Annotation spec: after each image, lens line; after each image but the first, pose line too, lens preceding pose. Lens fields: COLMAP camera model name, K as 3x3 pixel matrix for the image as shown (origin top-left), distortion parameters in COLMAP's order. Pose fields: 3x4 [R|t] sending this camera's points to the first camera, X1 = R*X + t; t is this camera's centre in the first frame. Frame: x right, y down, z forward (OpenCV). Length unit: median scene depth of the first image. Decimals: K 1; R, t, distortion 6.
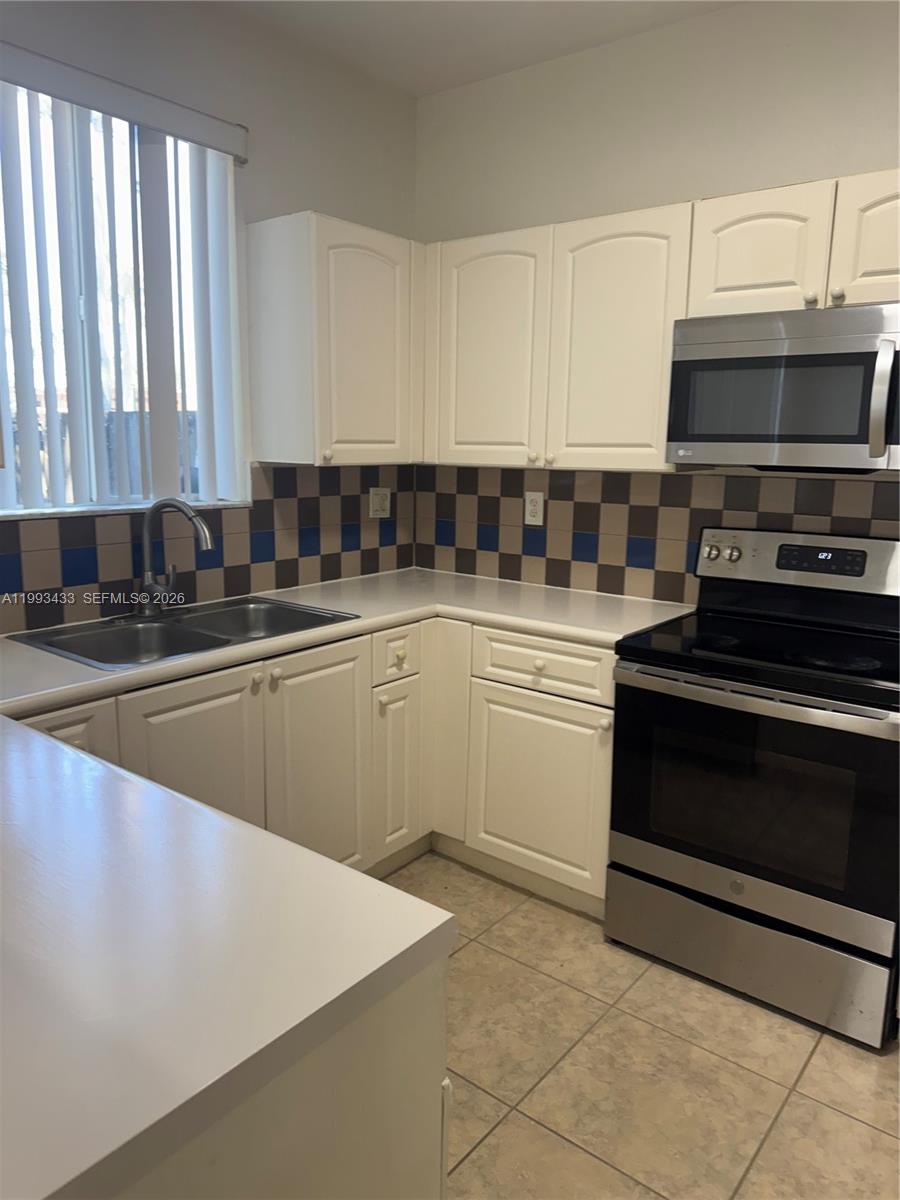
lens RADIAL K [[838.1, 0, 442.8], [0, 838.1, 594.2], [0, 0, 1]] dist [0.102899, -0.148639]
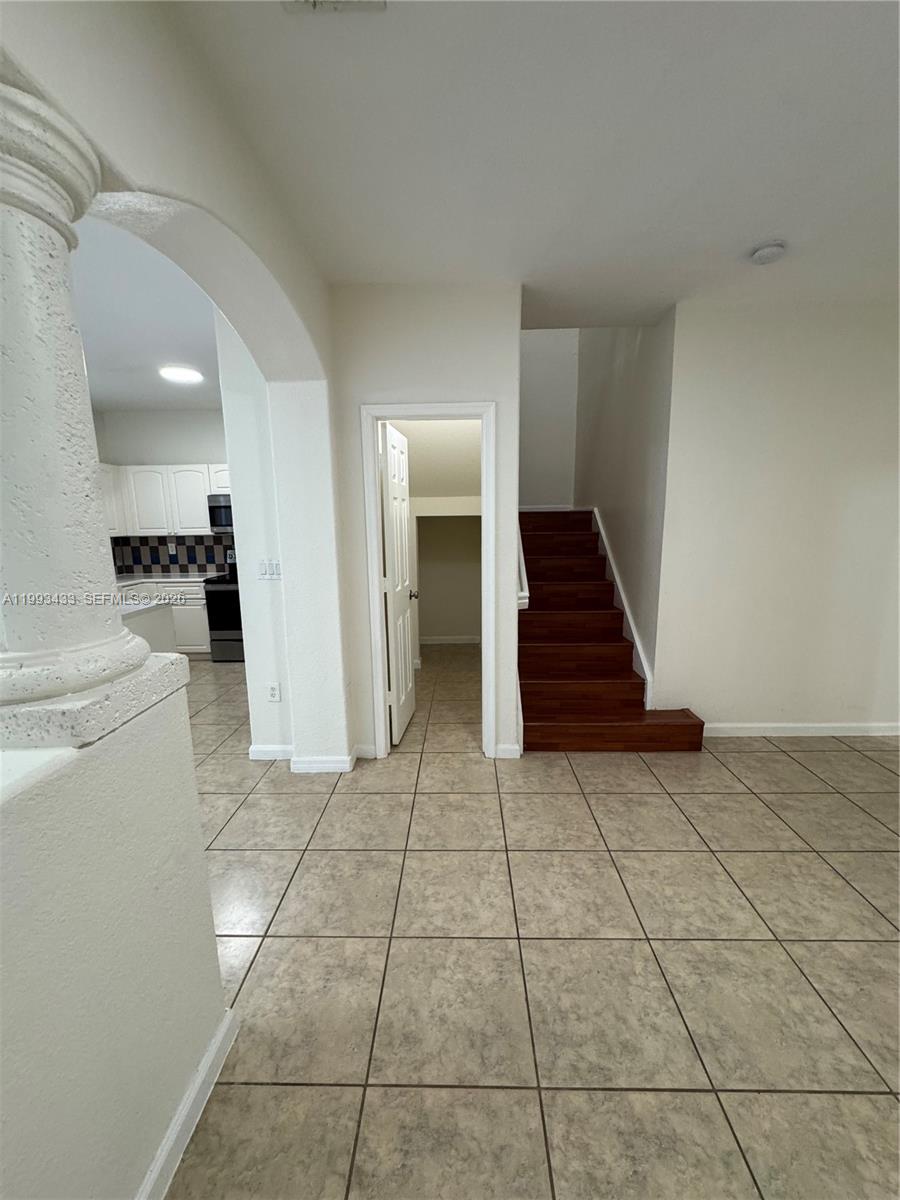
lens RADIAL K [[478.4, 0, 451.2], [0, 478.4, 599.8], [0, 0, 1]] dist [-0.003281, 0.000418]
pose [[0.793199, -0.126629, 0.595651, -0.159106], [0.135663, 0.990305, 0.029873, 0.184488], [-0.593659, 0.057112, 0.802688, -1.090850]]
